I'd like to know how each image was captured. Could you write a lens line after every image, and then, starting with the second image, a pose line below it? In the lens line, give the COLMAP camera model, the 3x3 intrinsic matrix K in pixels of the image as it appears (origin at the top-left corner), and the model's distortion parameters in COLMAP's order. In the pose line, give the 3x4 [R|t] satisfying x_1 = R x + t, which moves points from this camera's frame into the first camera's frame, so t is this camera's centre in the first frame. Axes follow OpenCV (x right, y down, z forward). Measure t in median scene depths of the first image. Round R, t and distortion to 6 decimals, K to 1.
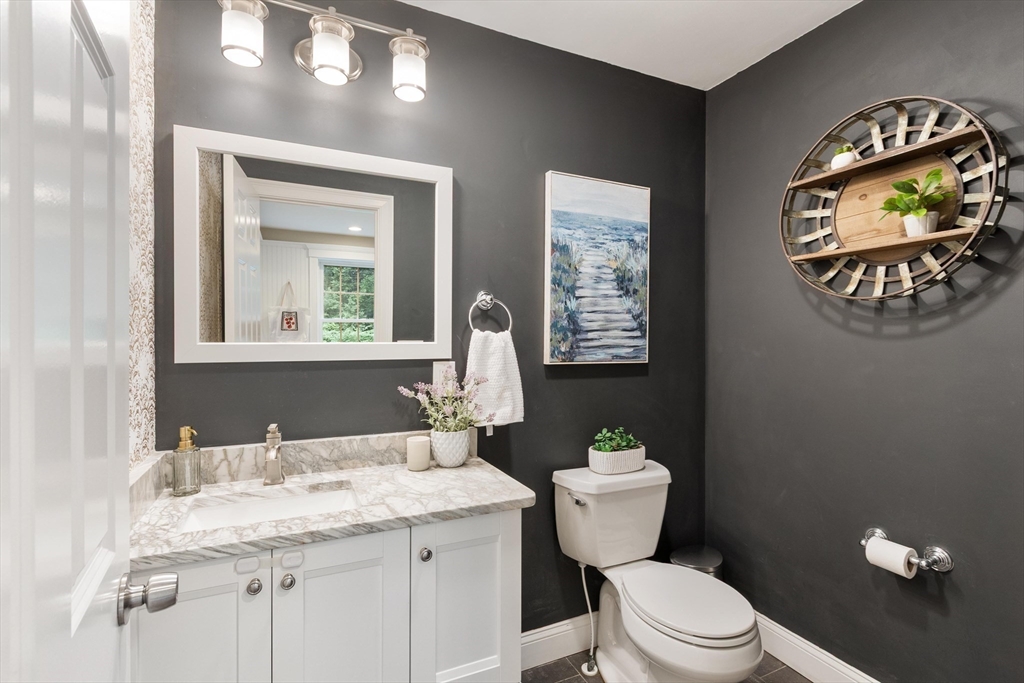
lens RADIAL K [[475.5, 0, 512.5], [0, 475.5, 342.4], [0, 0, 1]] dist [-0.002534, -0.000177]
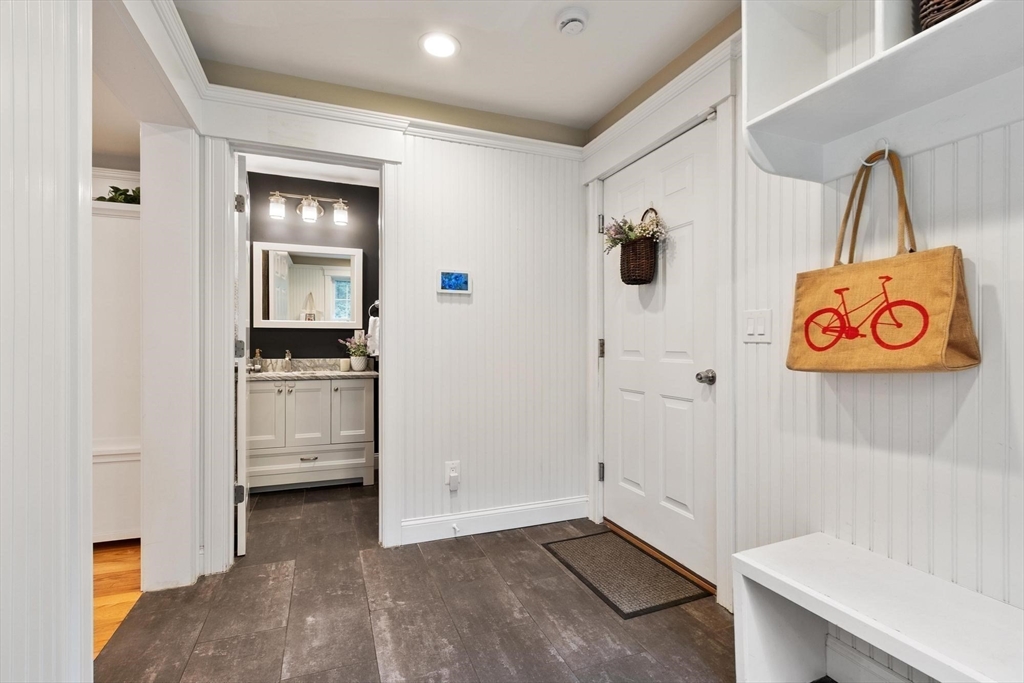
lens RADIAL K [[475.5, 0, 509.8], [0, 475.5, 342.1], [0, 0, 1]] dist [-0.002534, -0.000177]
pose [[0.997657, -0.004053, -0.068300, 0.913297], [0.003392, 0.999946, -0.009779, 0.149868], [0.068336, 0.009524, 0.997617, -1.566364]]
